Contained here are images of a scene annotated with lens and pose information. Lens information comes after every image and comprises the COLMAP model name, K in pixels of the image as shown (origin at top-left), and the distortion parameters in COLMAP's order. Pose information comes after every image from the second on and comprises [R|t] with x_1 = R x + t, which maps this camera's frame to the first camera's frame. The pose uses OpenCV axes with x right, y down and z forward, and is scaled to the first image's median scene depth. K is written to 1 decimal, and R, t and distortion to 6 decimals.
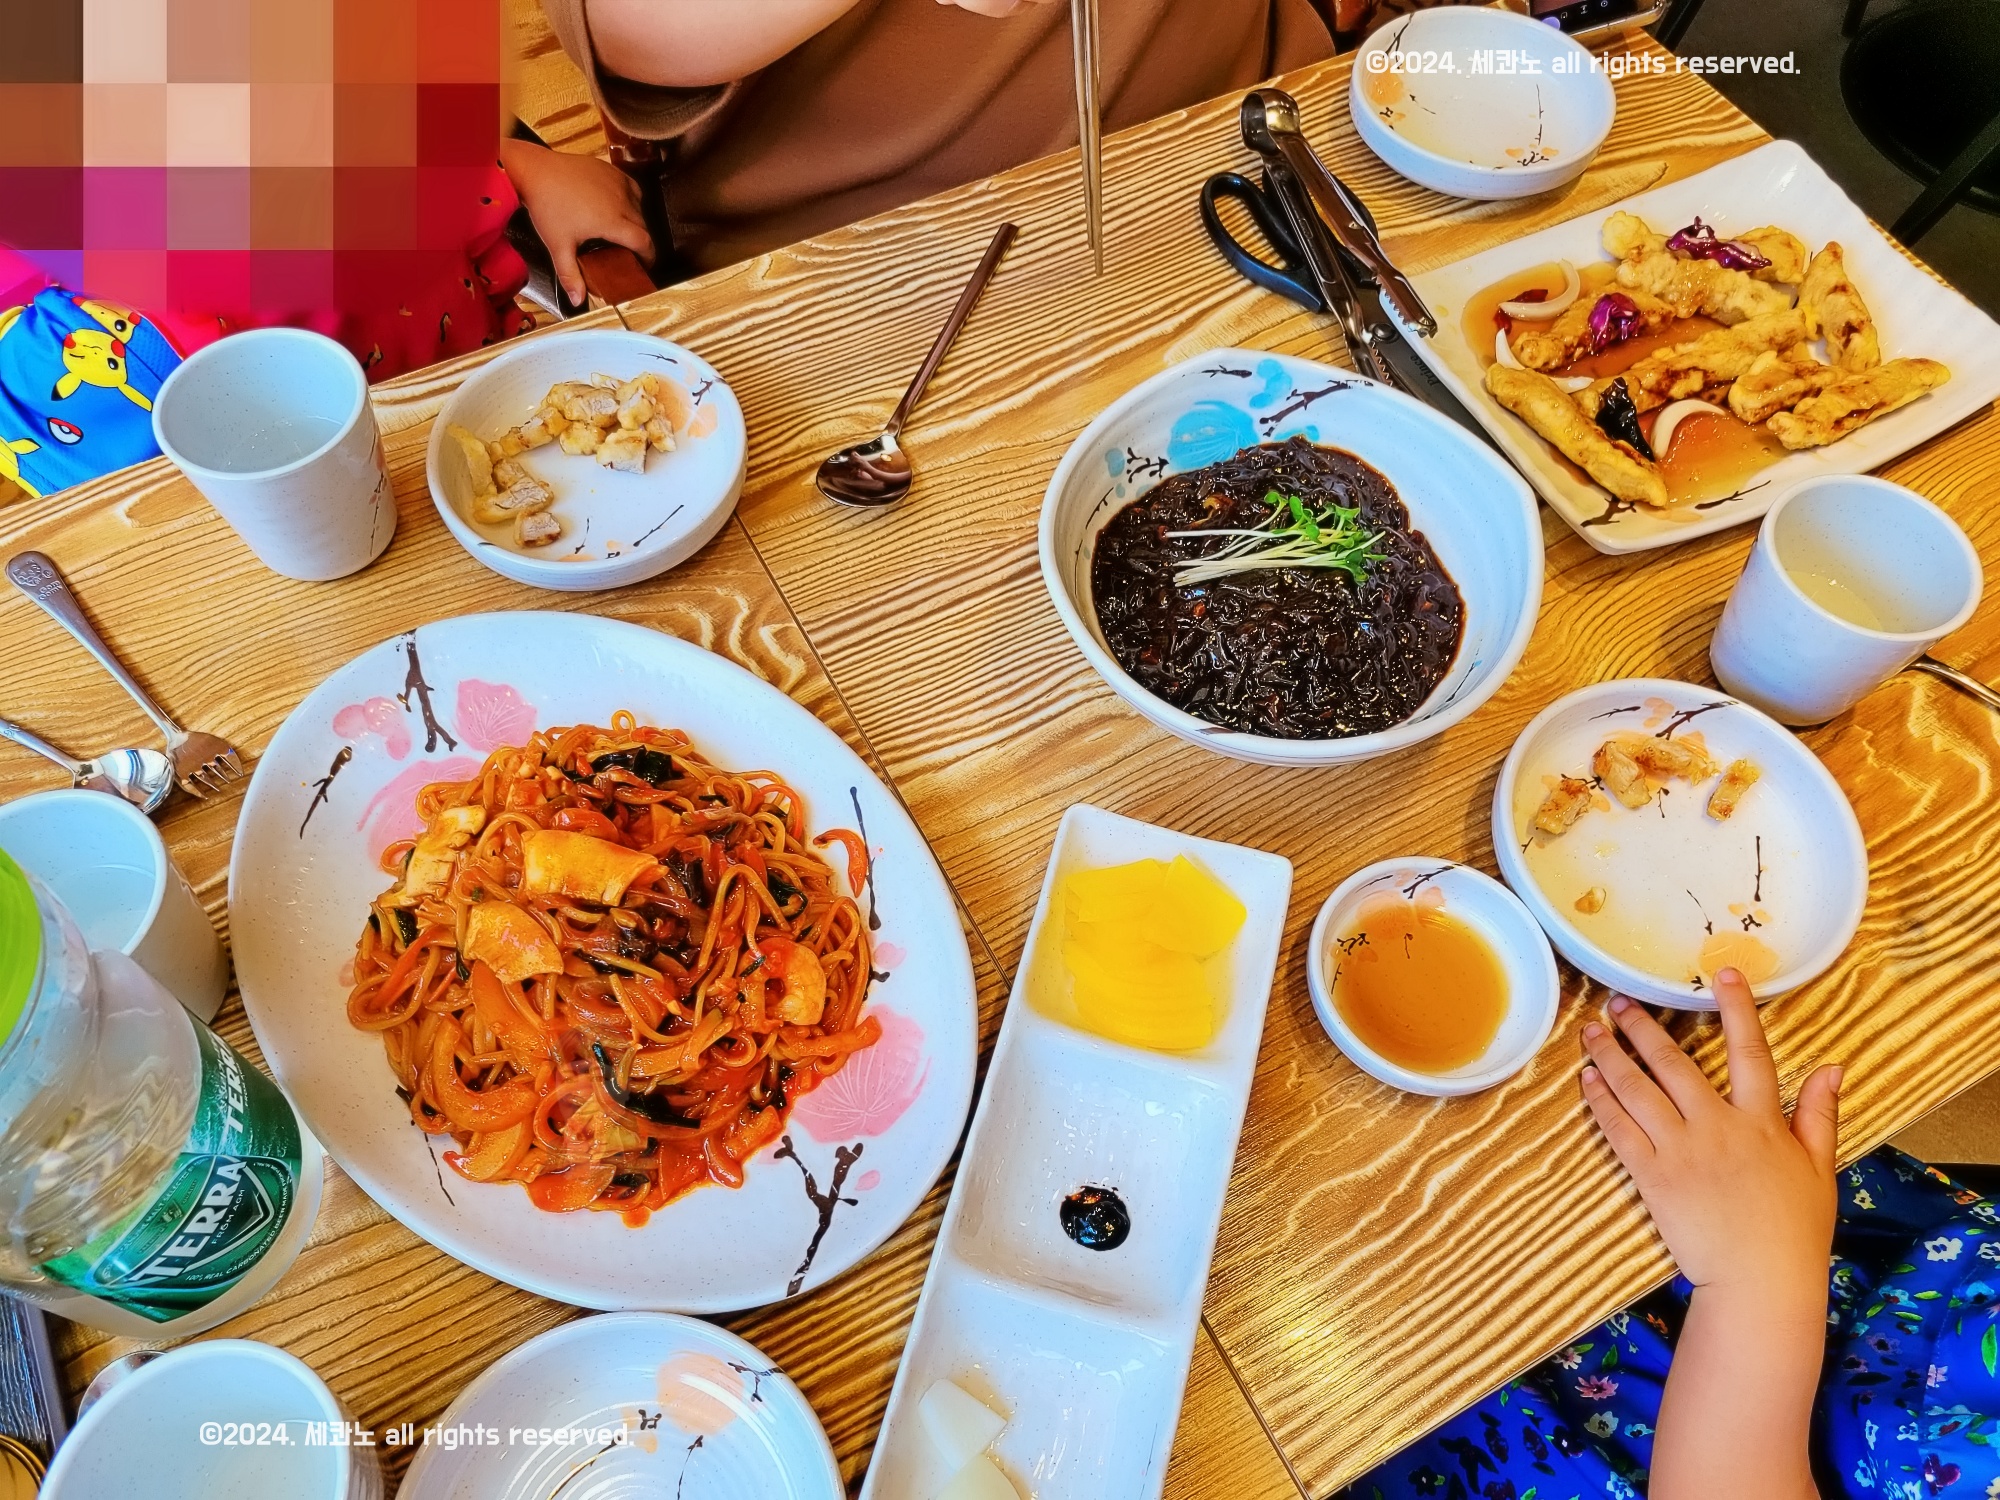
lens RADIAL K [[1579.2, 0, 990.3], [0, 1579.2, 744.7], [0, 0, 1]] dist [-0.019984, 0.005599]
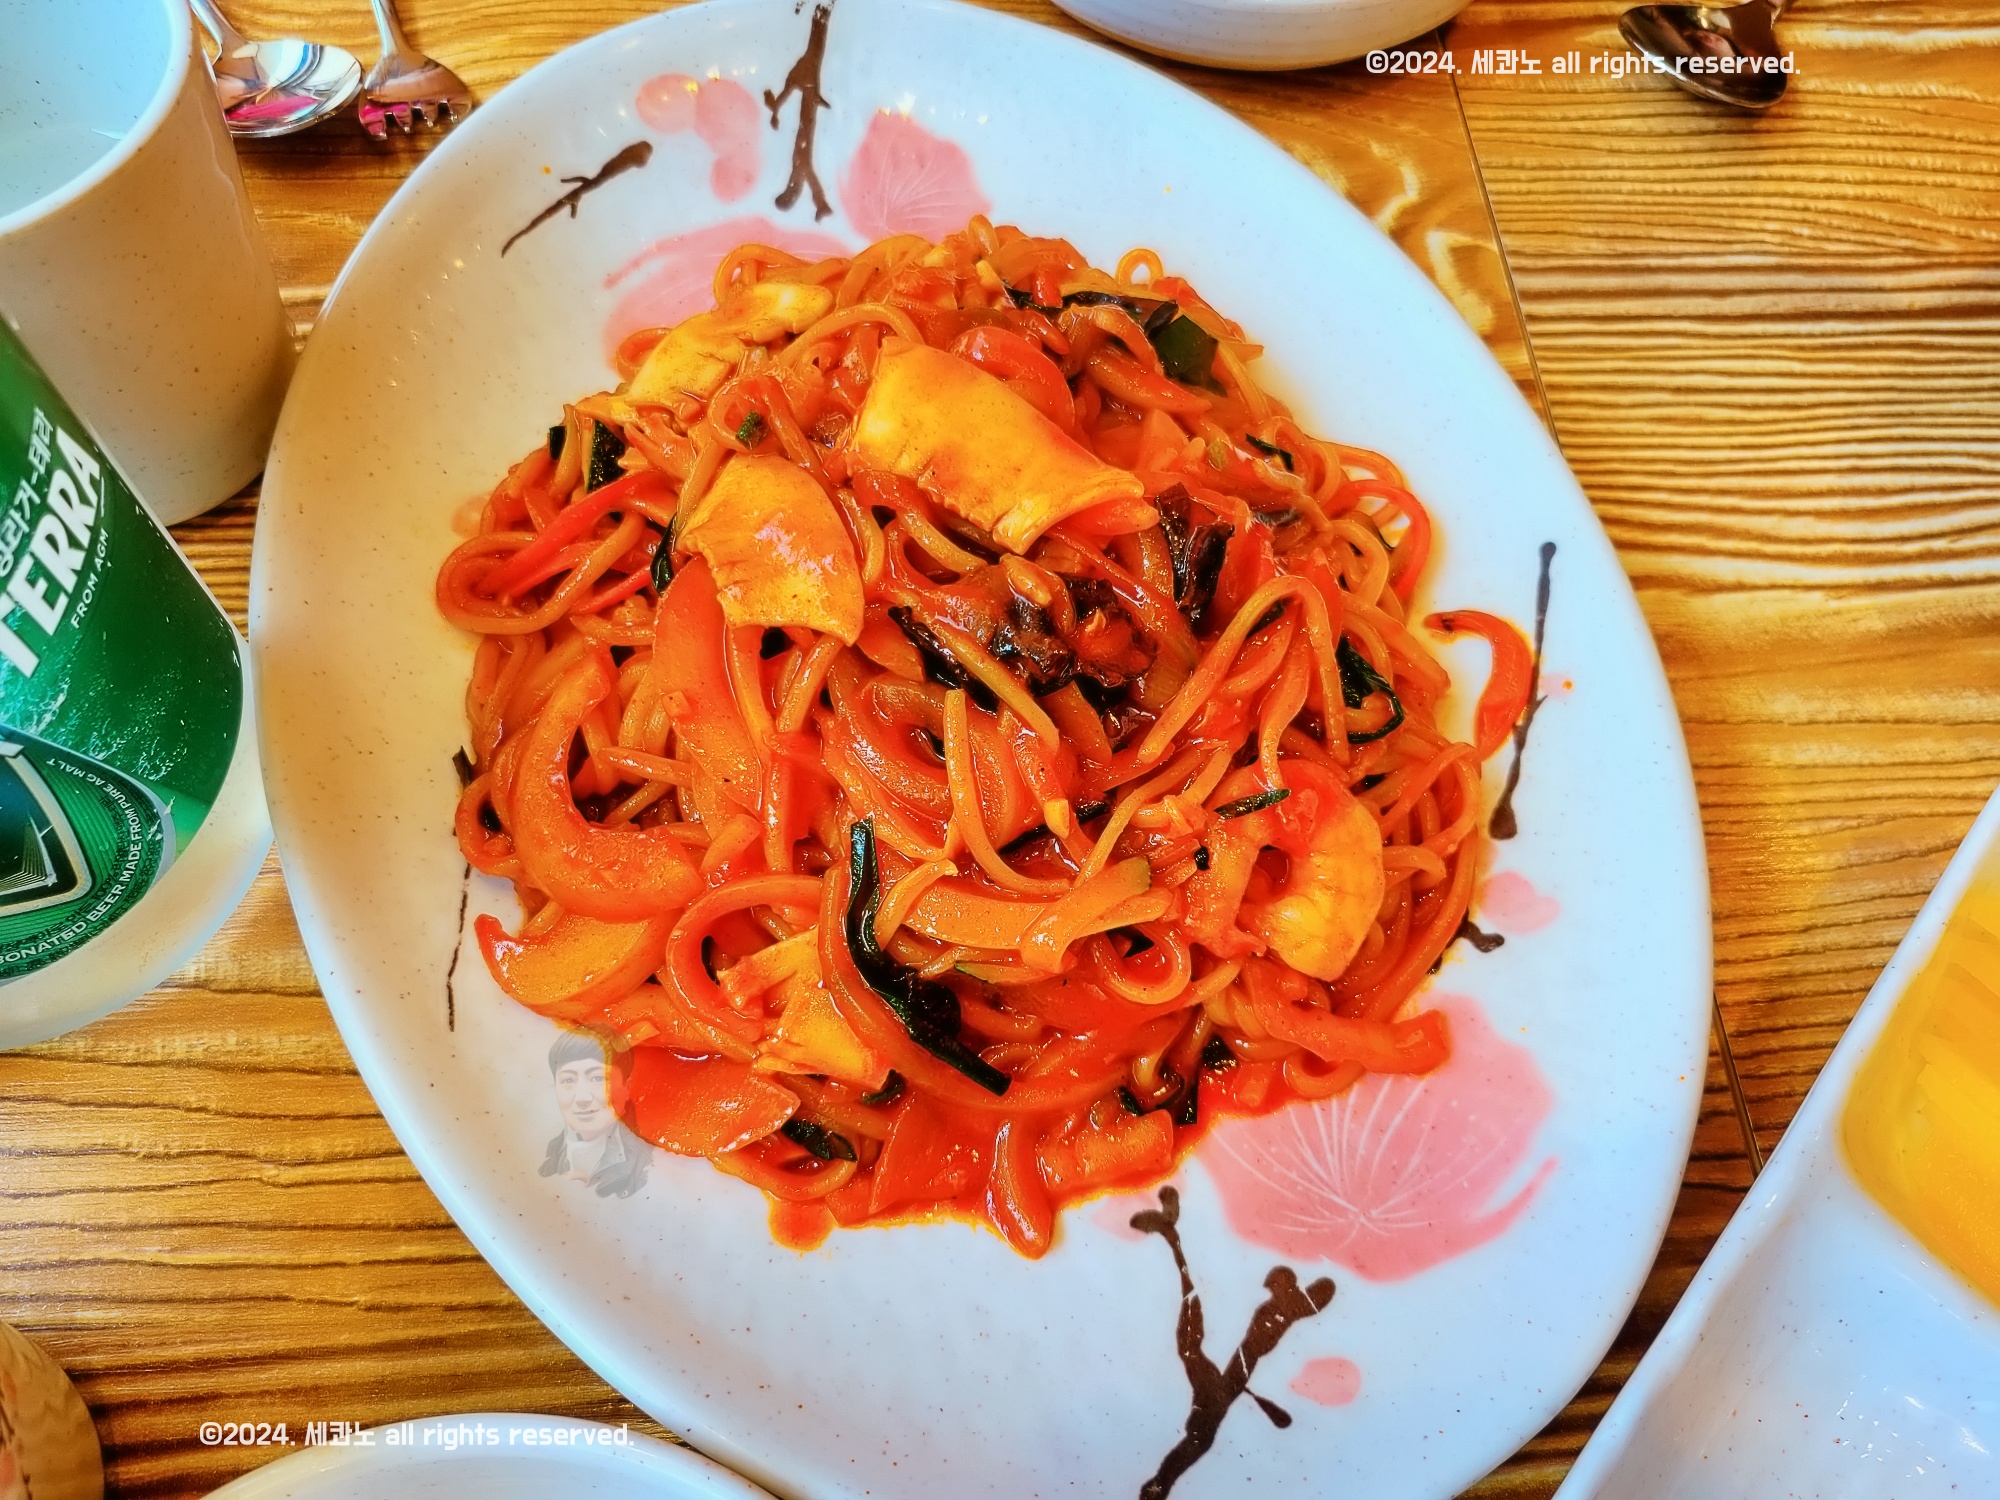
lens RADIAL K [[1579.2, 0, 1005.2], [0, 1579.2, 757.4], [0, 0, 1]] dist [-0.019984, 0.005599]
pose [[0.907508, 0.379553, -0.179913, -0.133885], [-0.370947, 0.925148, 0.080621, 0.115245], [0.197046, -0.006426, 0.980373, 0.543744]]
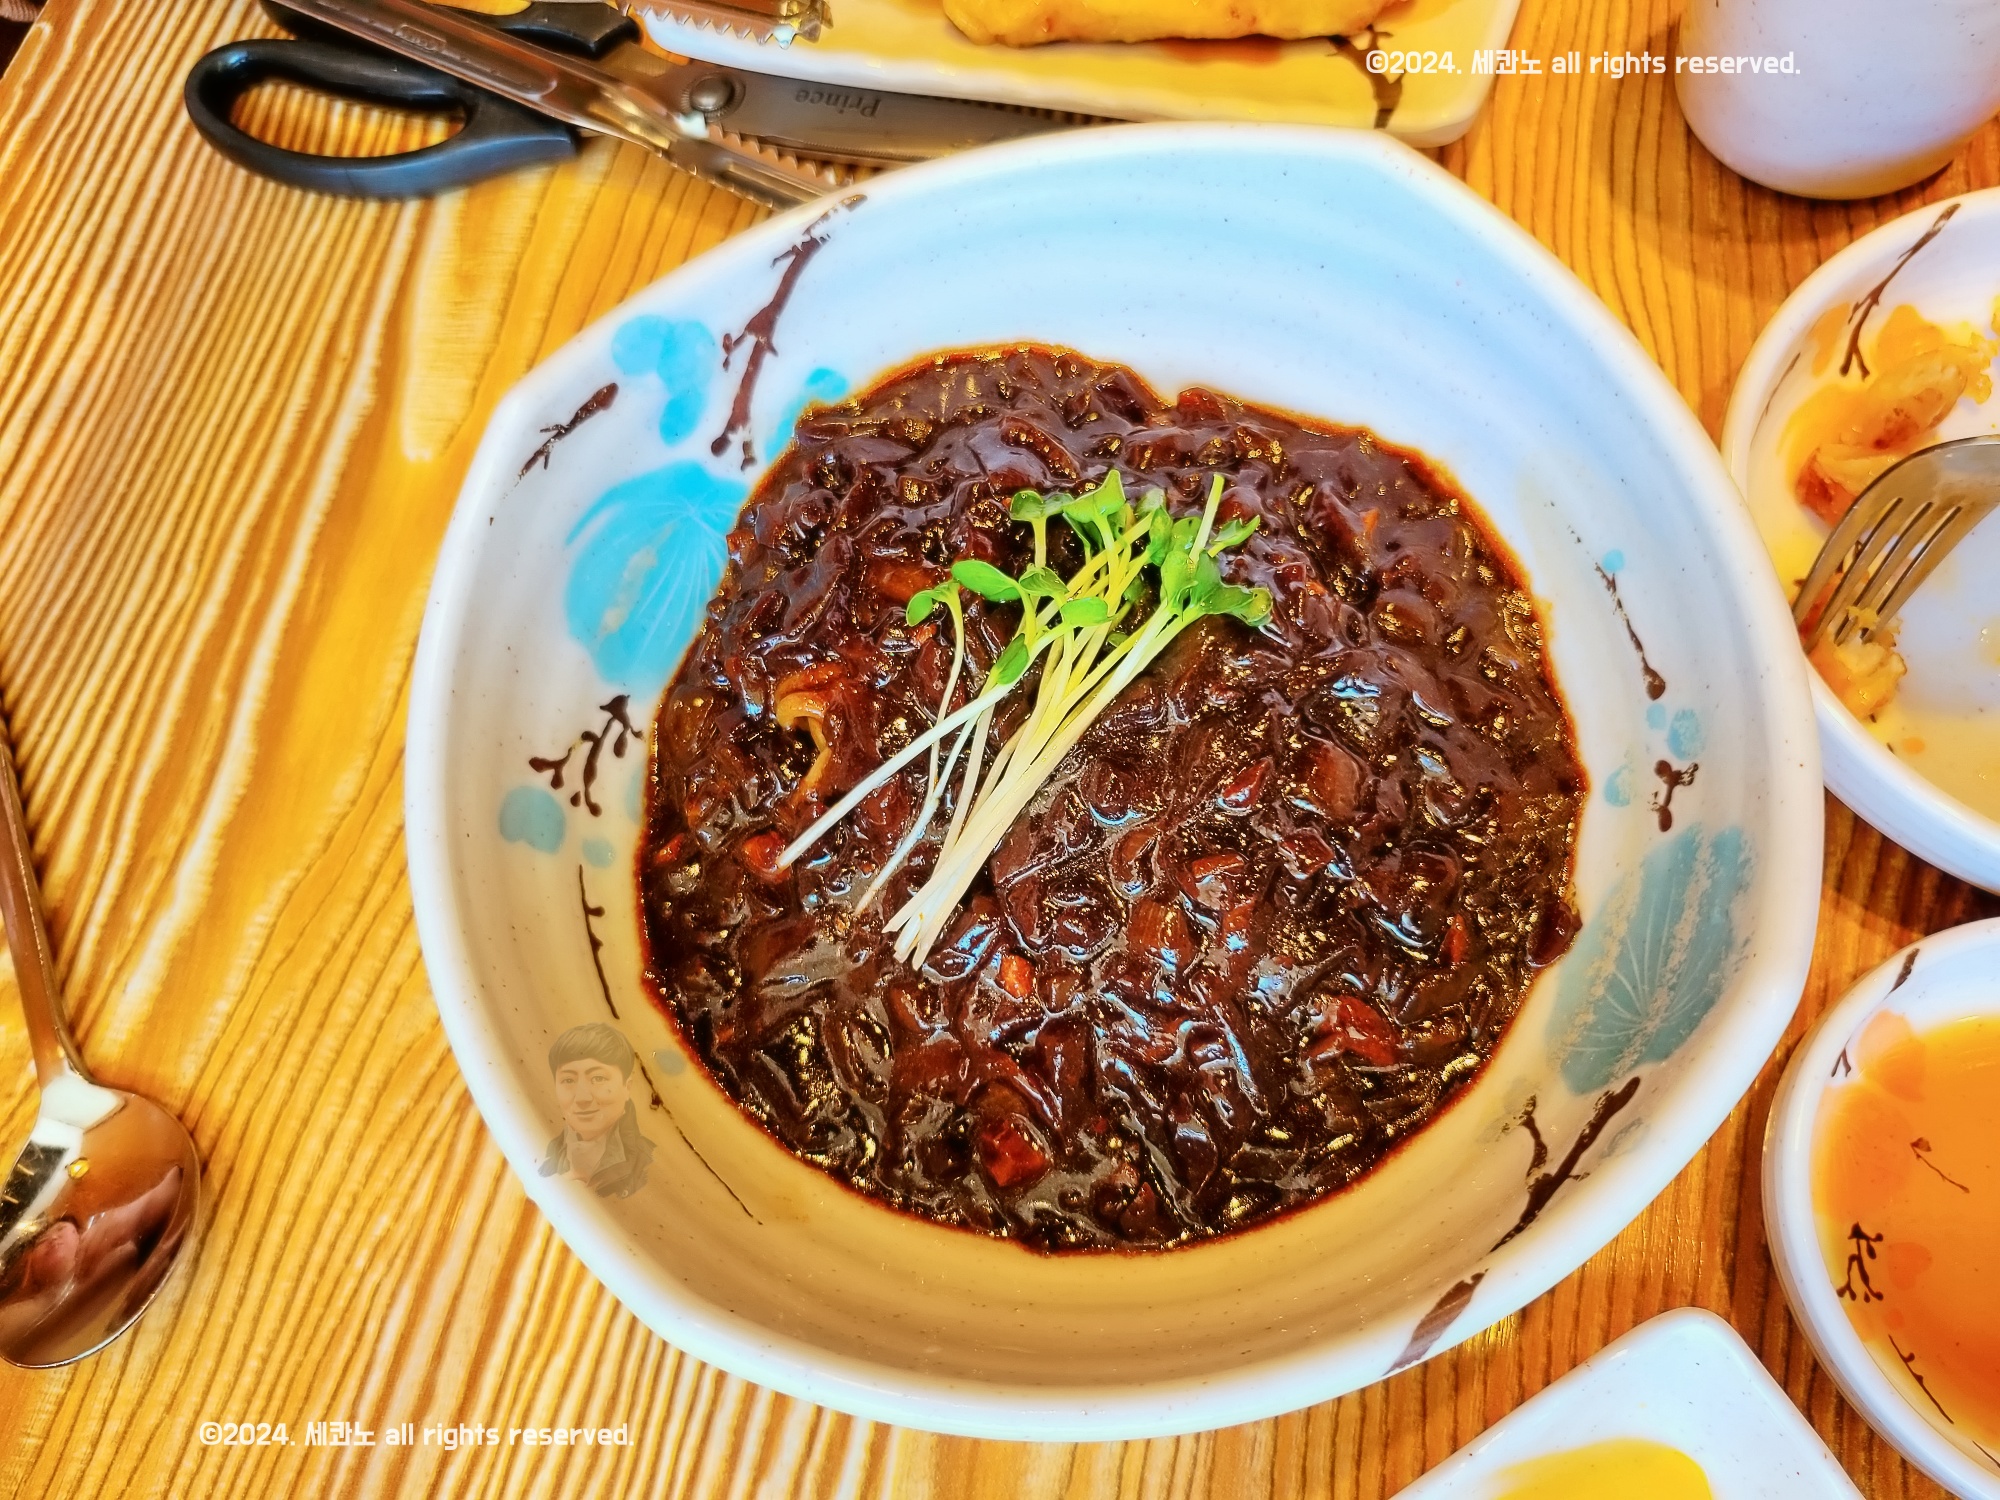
lens RADIAL K [[1579.2, 0, 1011.2], [0, 1579.2, 753.2], [0, 0, 1]] dist [-0.019984, 0.005599]
pose [[0.667466, -0.722572, 0.179943, 0.111026], [0.694928, 0.691258, 0.198084, -0.208569], [-0.267517, -0.007167, 0.963527, 0.696414]]
